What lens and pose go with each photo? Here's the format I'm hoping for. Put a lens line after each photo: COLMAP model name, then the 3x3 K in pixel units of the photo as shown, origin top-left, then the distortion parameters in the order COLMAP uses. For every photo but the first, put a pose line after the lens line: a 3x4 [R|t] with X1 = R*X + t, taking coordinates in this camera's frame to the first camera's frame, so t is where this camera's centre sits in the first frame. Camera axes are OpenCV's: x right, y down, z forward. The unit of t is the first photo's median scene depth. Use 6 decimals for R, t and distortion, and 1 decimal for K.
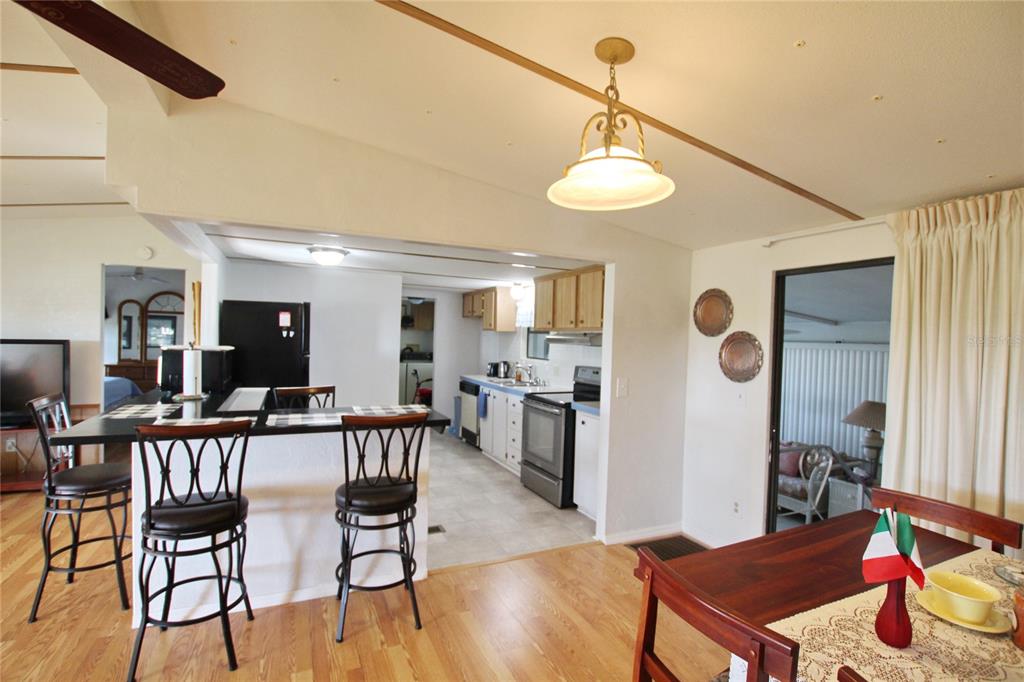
lens RADIAL K [[474.1, 0, 512.7], [0, 474.1, 345.0], [0, 0, 1]] dist [-0.030673, 0.003697]
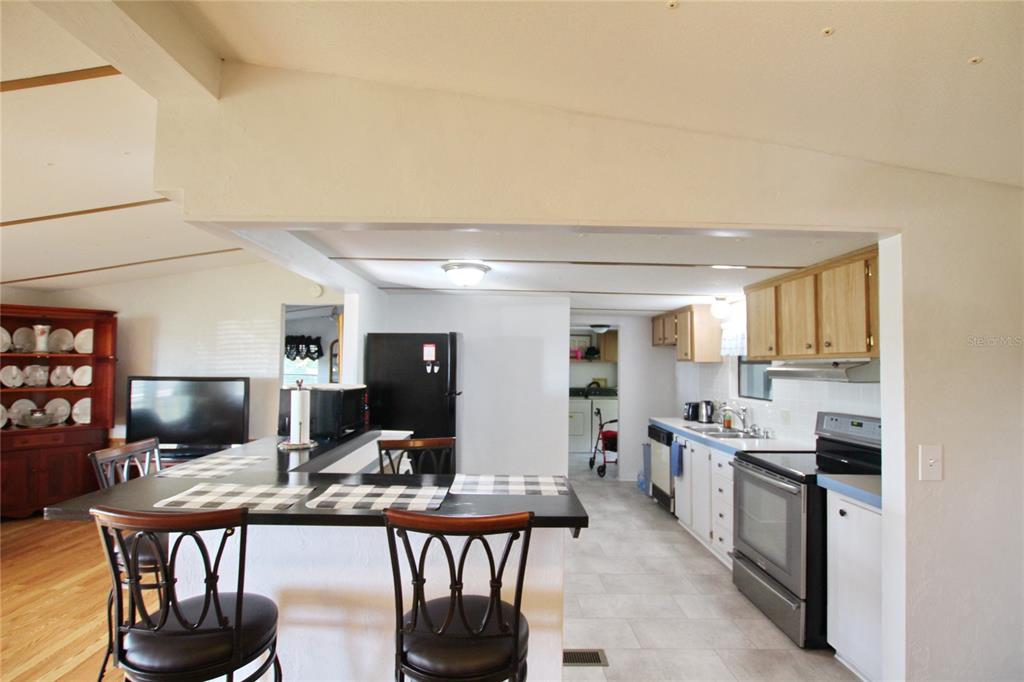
lens RADIAL K [[474.1, 0, 513.0], [0, 474.1, 342.8], [0, 0, 1]] dist [-0.030673, 0.003697]
pose [[0.912726, -0.034453, -0.407116, 0.014268], [0.004367, 0.997204, -0.074599, -0.006054], [0.408548, 0.066311, 0.910325, 0.243534]]
